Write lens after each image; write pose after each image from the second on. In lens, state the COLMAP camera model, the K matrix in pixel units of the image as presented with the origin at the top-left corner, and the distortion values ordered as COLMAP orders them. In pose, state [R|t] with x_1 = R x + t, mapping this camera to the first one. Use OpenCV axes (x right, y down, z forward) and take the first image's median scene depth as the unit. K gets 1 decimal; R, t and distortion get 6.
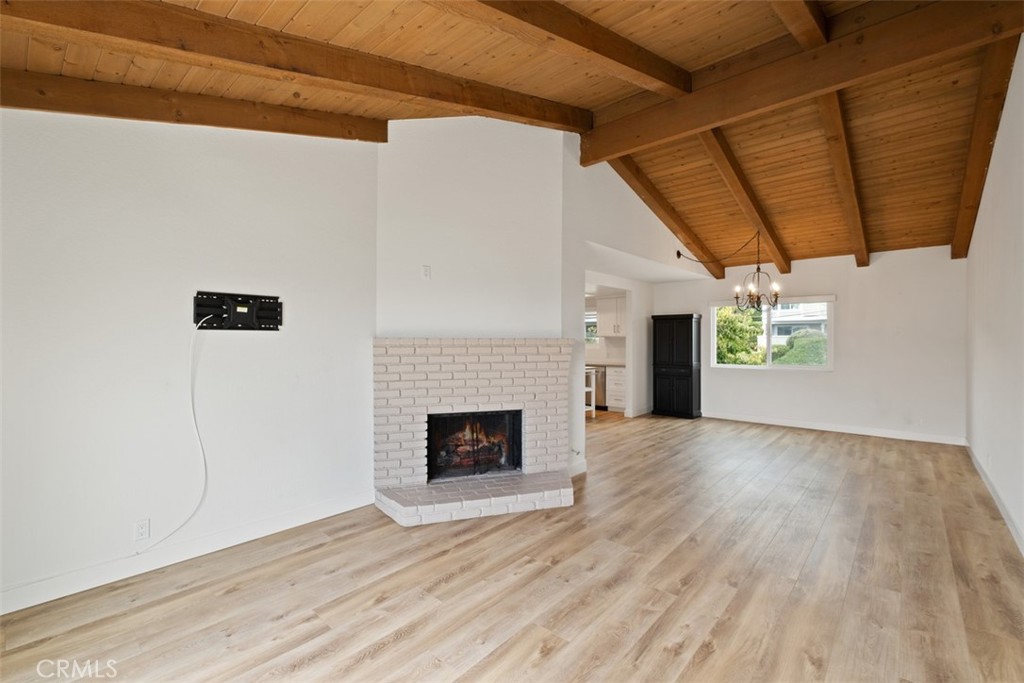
lens RADIAL K [[448.7, 0, 507.1], [0, 448.7, 340.2], [0, 0, 1]] dist [0.000026, -0.001750]
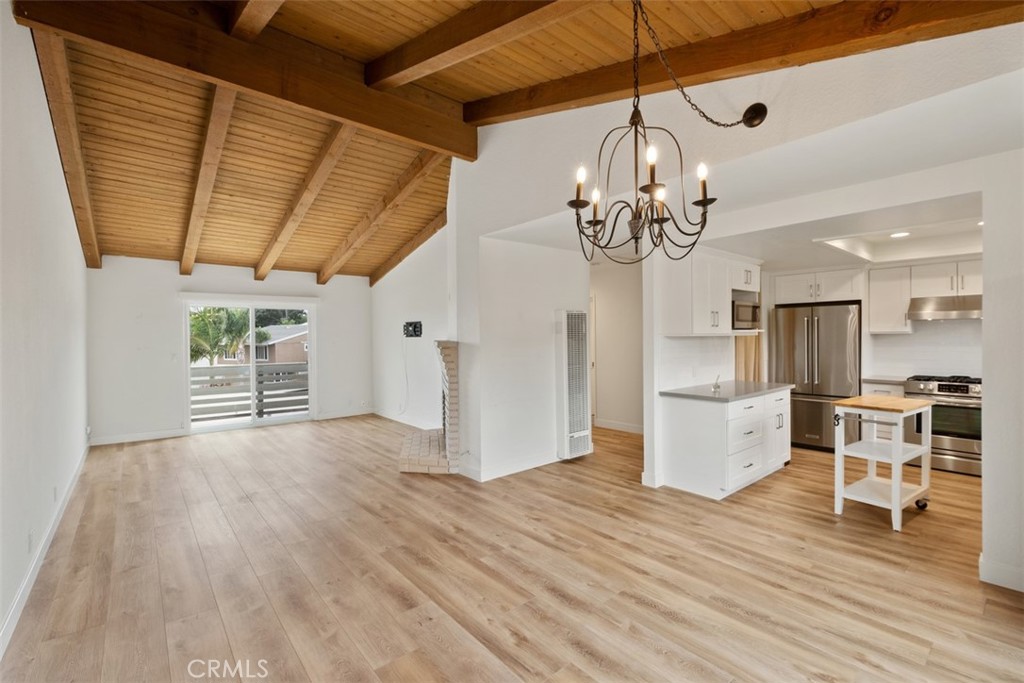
lens RADIAL K [[448.7, 0, 510.9], [0, 448.7, 339.9], [0, 0, 1]] dist [0.000026, -0.001750]
pose [[-0.140926, 0.006000, -0.990002, 1.813654], [0.005348, 0.999972, 0.005299, -0.018243], [0.990006, -0.004548, -0.140954, 1.982533]]
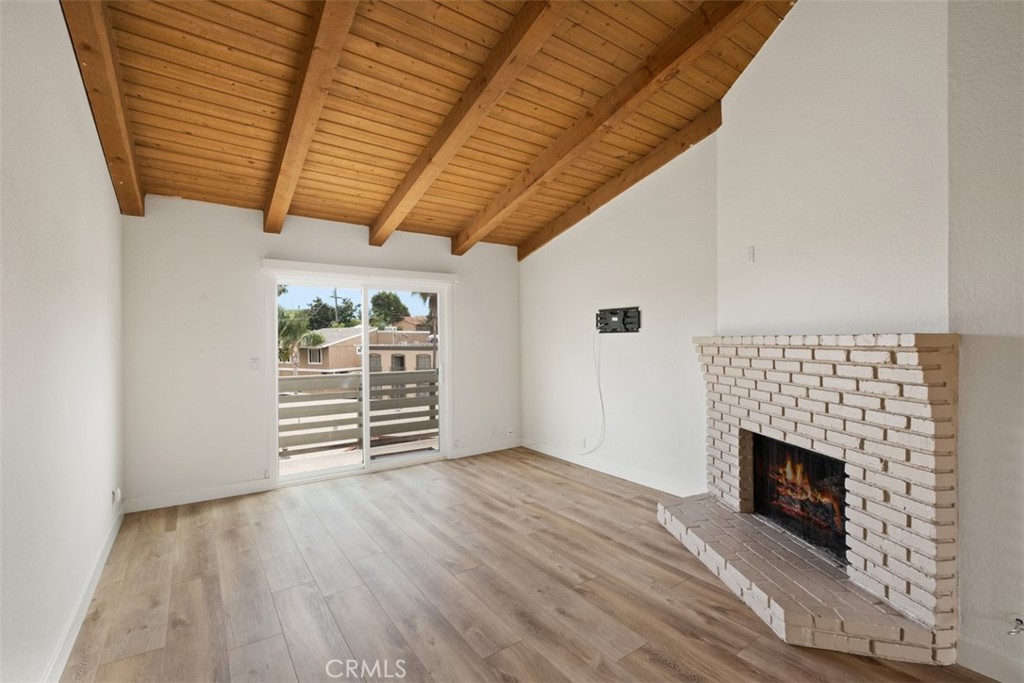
lens RADIAL K [[448.7, 0, 511.7], [0, 448.7, 339.1], [0, 0, 1]] dist [0.000026, -0.001750]
pose [[-0.222513, -0.003095, -0.974925, 0.987058], [0.006082, 0.999971, -0.004563, 0.003104], [0.974911, -0.006945, -0.222487, 1.057451]]
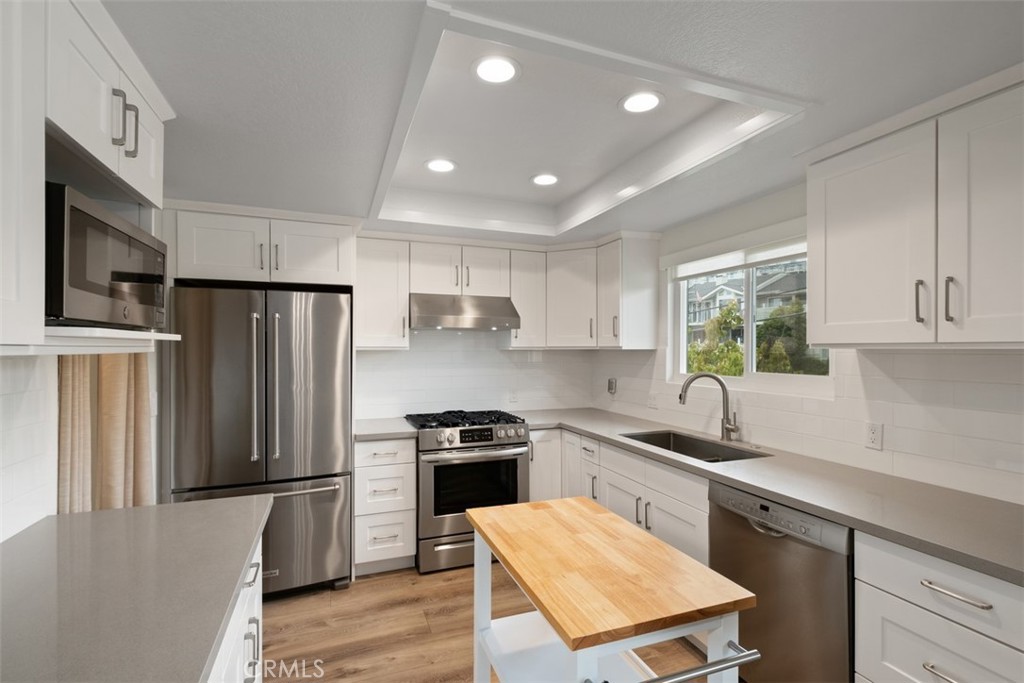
lens RADIAL K [[448.7, 0, 485.8], [0, 448.7, 348.5], [0, 0, 1]] dist [0.000026, -0.001750]
pose [[0.886746, -0.007447, -0.462198, 0.525648], [0.006432, 0.999972, -0.003772, -0.023961], [0.462213, 0.000372, 0.886769, 2.405103]]
